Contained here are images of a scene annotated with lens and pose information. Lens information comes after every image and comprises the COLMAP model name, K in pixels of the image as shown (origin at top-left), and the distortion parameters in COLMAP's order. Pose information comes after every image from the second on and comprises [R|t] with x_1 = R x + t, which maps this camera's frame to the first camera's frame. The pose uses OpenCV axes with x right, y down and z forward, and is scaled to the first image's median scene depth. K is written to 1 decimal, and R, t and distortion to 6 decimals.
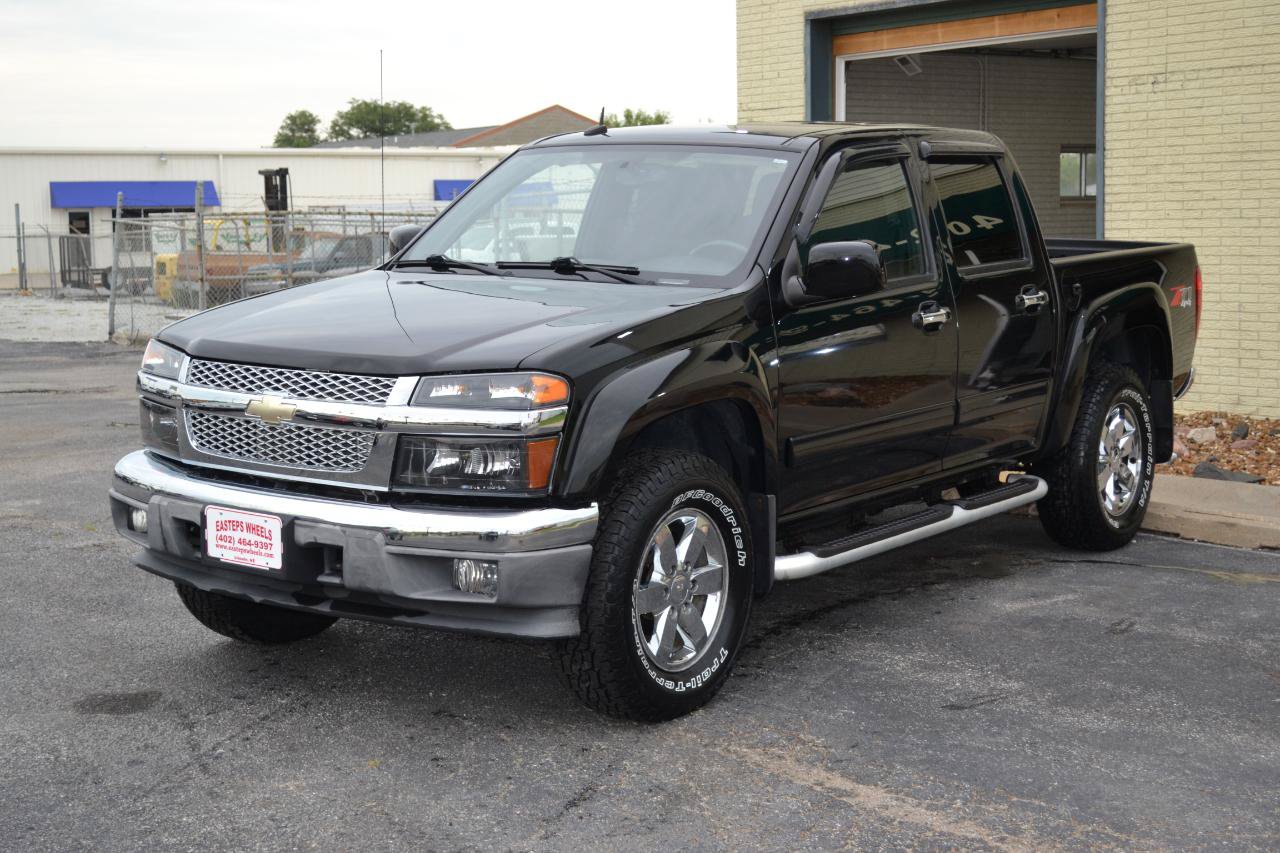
lens RADIAL K [[2072.4, 0, 663.0], [0, 2072.4, 426.5], [0, 0, 1]] dist [-0.020245, 0.050193]
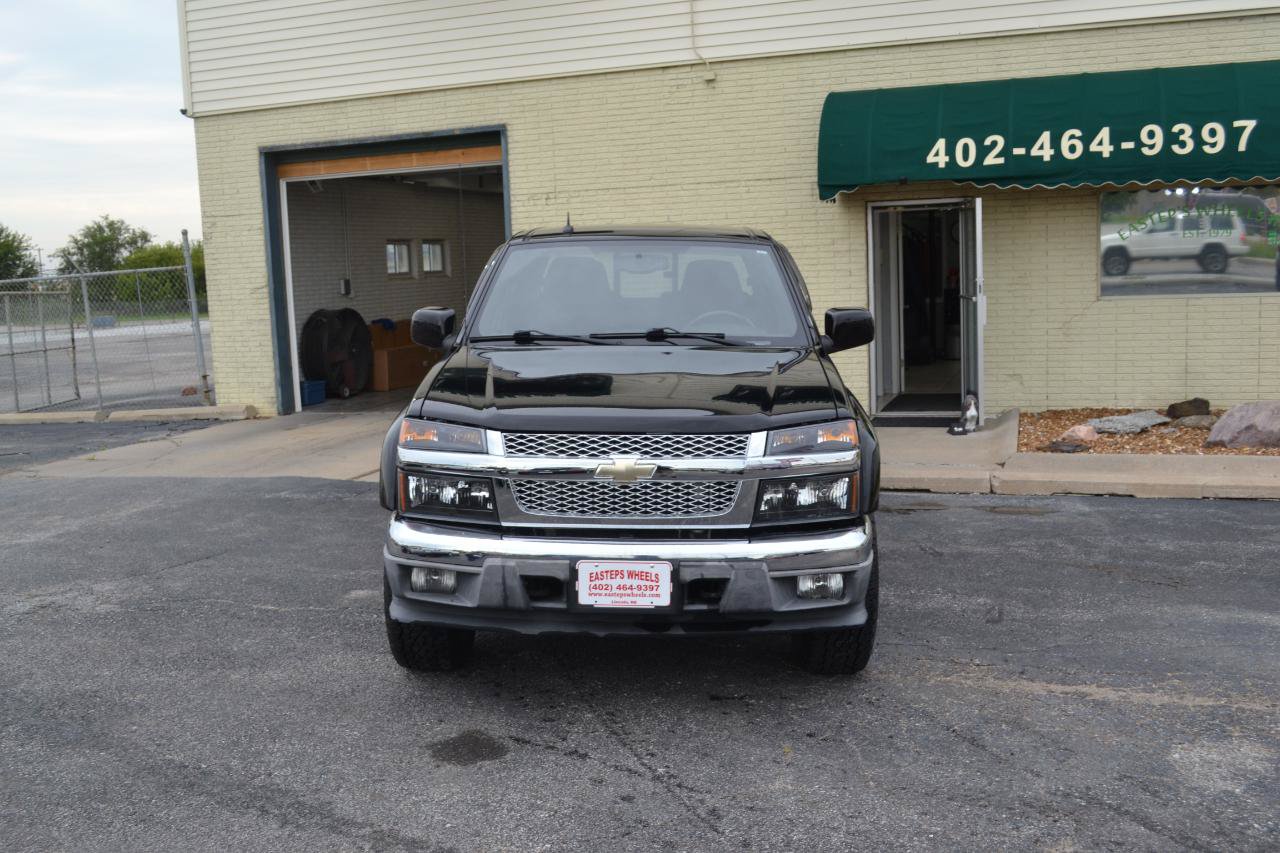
lens RADIAL K [[1271.4, 0, 648.9], [0, 1271.4, 426.0], [0, 0, 1]] dist [-0.067592, 0.013395]
pose [[0.827419, -0.086875, 0.554825, -0.571535], [0.080377, 0.996110, 0.036104, -0.057757], [-0.555804, 0.014722, 0.831183, 0.400805]]
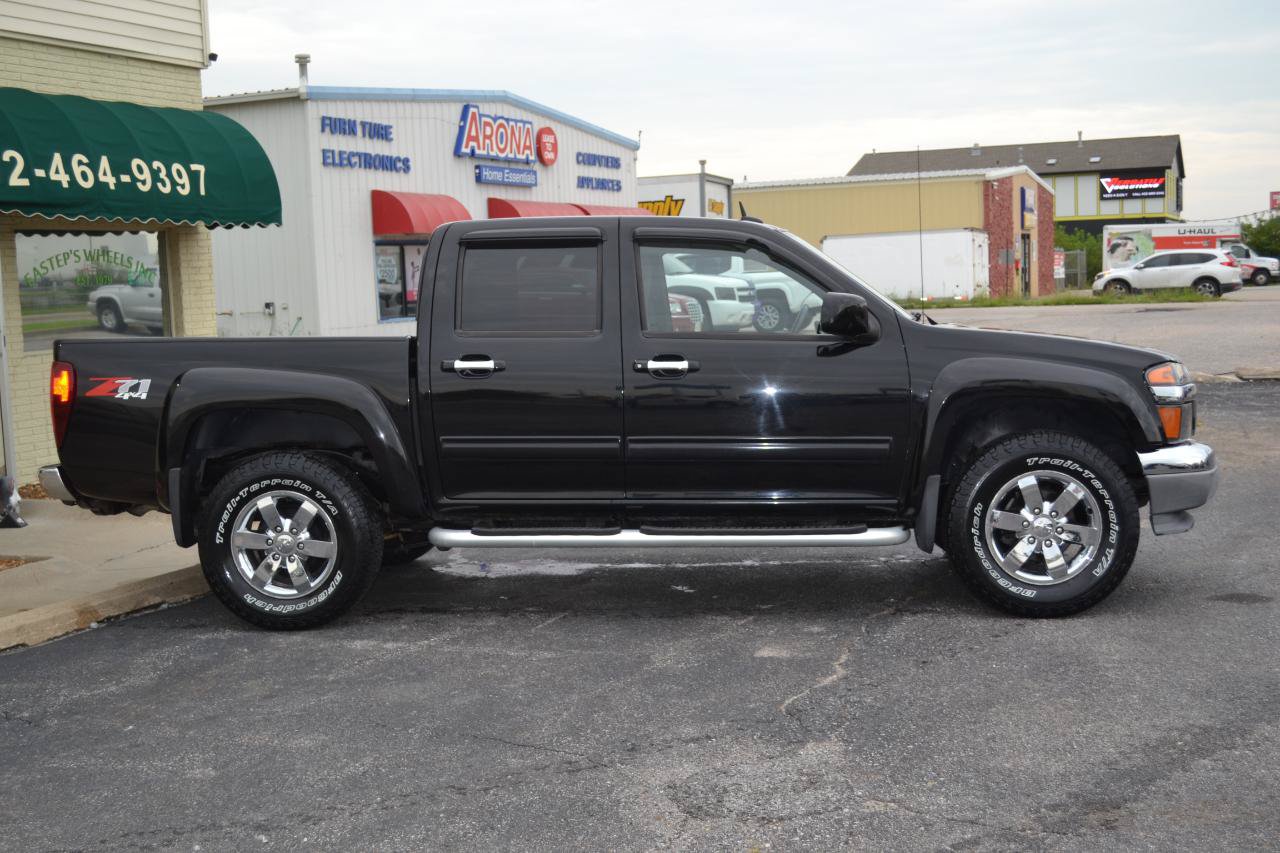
lens RADIAL K [[1506.4, 0, 640.0], [0, 1506.4, 426.5], [0, 0, 1]] dist [-0.032613, -0.018159]
pose [[-0.494129, -0.049745, 0.867964, -1.017742], [0.130486, 0.982809, 0.130612, -0.190209], [-0.859541, 0.177796, -0.479143, 1.946766]]
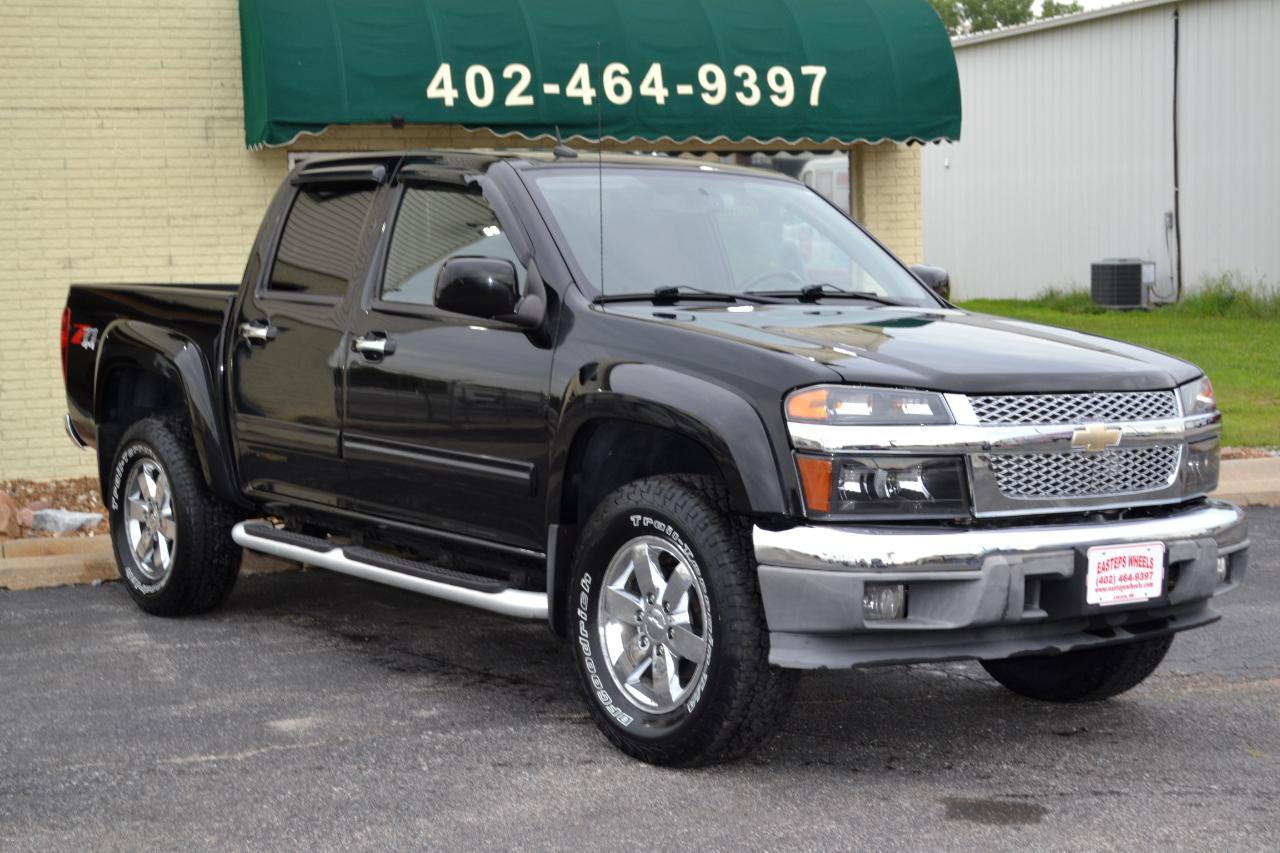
lens RADIAL K [[2072.4, 0, 663.0], [0, 2072.4, 426.5], [0, 0, 1]] dist [-0.020245, 0.050193]
pose [[0.291259, -0.072961, 0.953858, -1.143733], [0.110921, 0.992938, 0.042081, -0.074296], [-0.950192, 0.093546, 0.297295, 0.907699]]
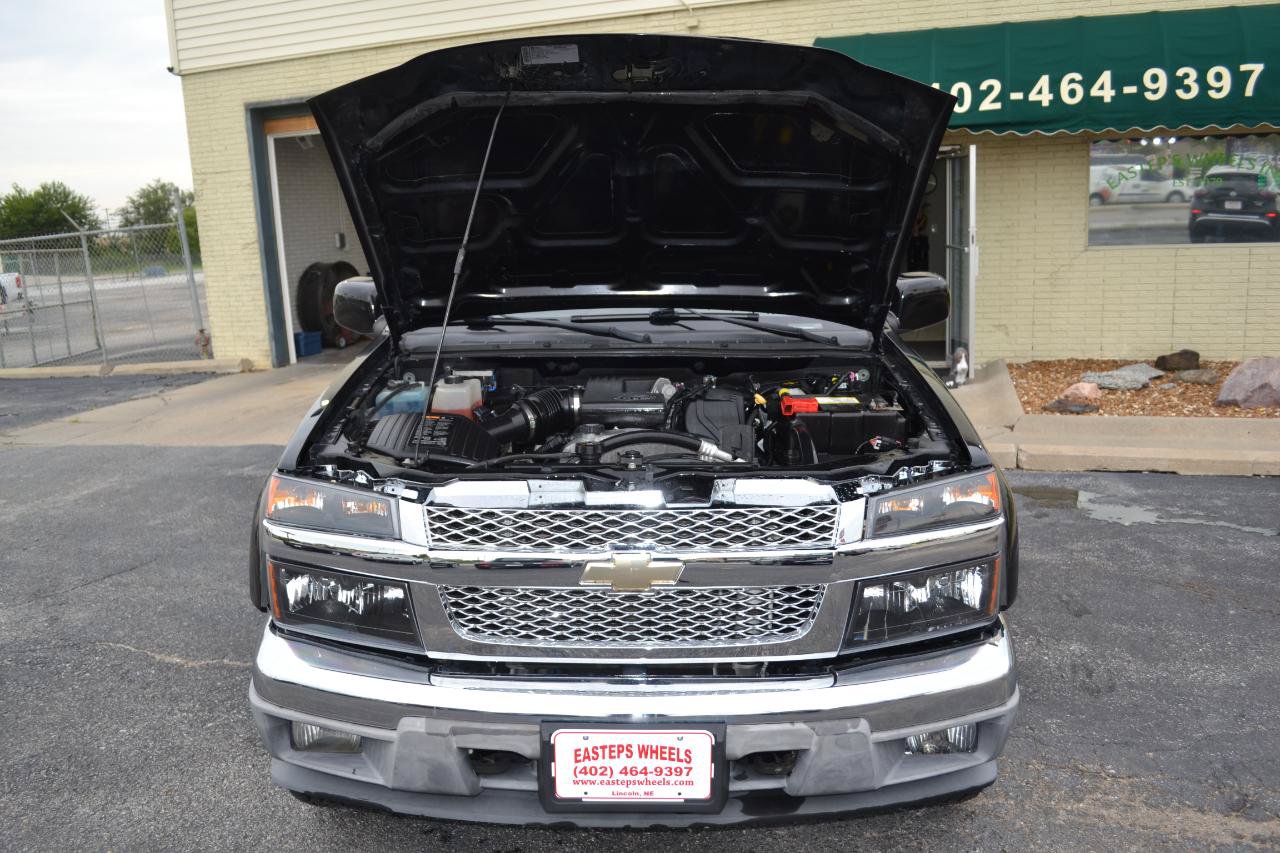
lens RADIAL K [[1047.4, 0, 637.6], [0, 1047.4, 432.2], [0, 0, 1]] dist [-0.081249, 0.007441]
pose [[0.820095, -0.138811, 0.555136, -0.373458], [0.089588, 0.989314, 0.115028, -0.093656], [-0.565171, -0.044600, 0.823767, 0.716877]]
